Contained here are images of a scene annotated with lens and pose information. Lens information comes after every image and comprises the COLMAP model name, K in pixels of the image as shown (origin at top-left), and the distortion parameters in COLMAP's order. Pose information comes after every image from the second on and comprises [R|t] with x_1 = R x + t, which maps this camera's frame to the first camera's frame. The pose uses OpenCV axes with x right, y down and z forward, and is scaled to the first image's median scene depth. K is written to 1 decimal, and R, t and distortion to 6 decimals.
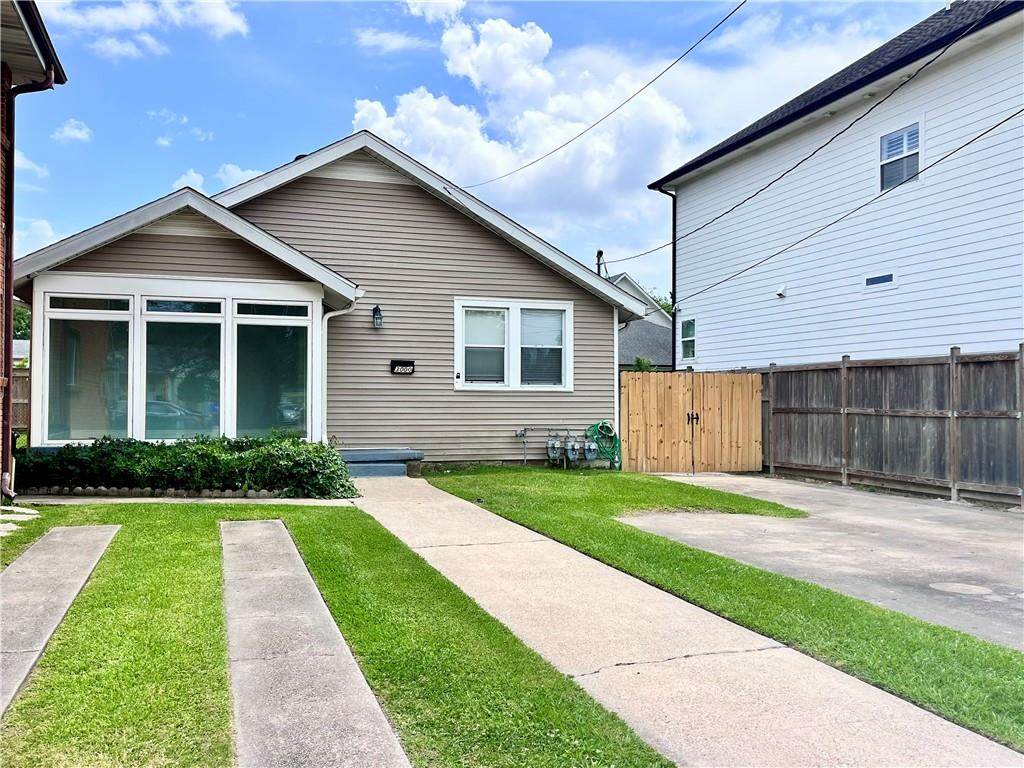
lens RADIAL K [[910.9, 0, 512.0], [0, 910.9, 384.0], [0, 0, 1]] dist [-0.012319, -0.013102]
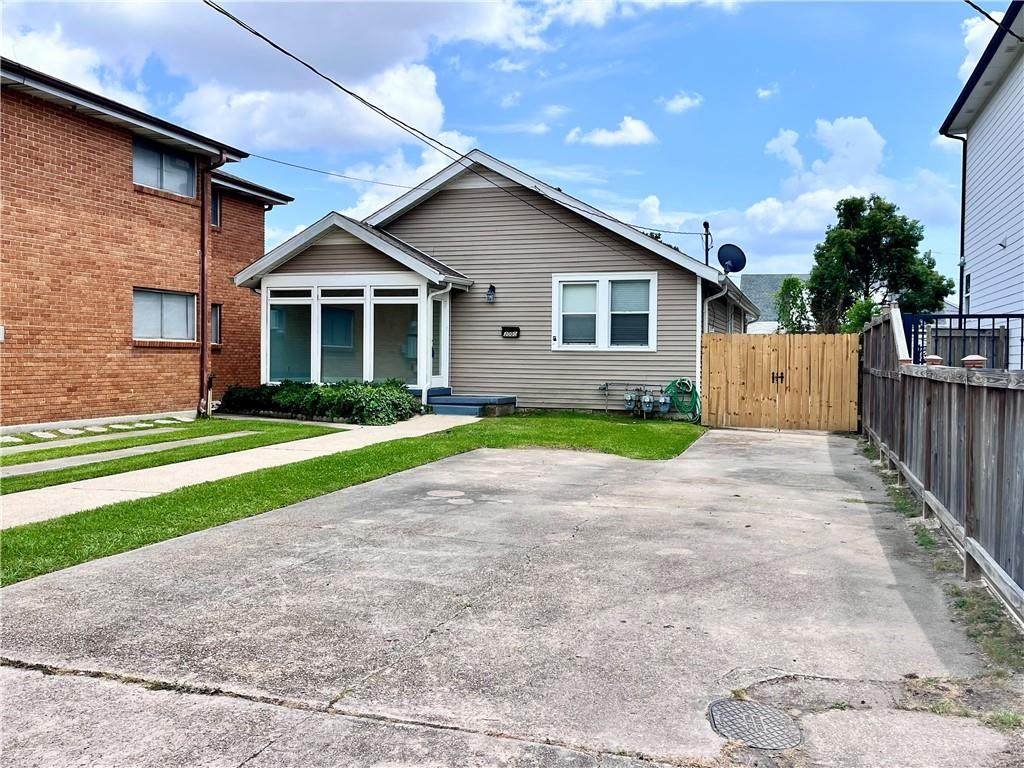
lens RADIAL K [[901.8, 0, 512.0], [0, 901.8, 384.0], [0, 0, 1]] dist [0.006278, -0.008986]
pose [[0.814991, 0.020222, -0.579120, 0.592706], [0.003231, 0.999217, 0.039437, 0.003883], [0.579464, -0.034012, 0.814288, -0.021161]]
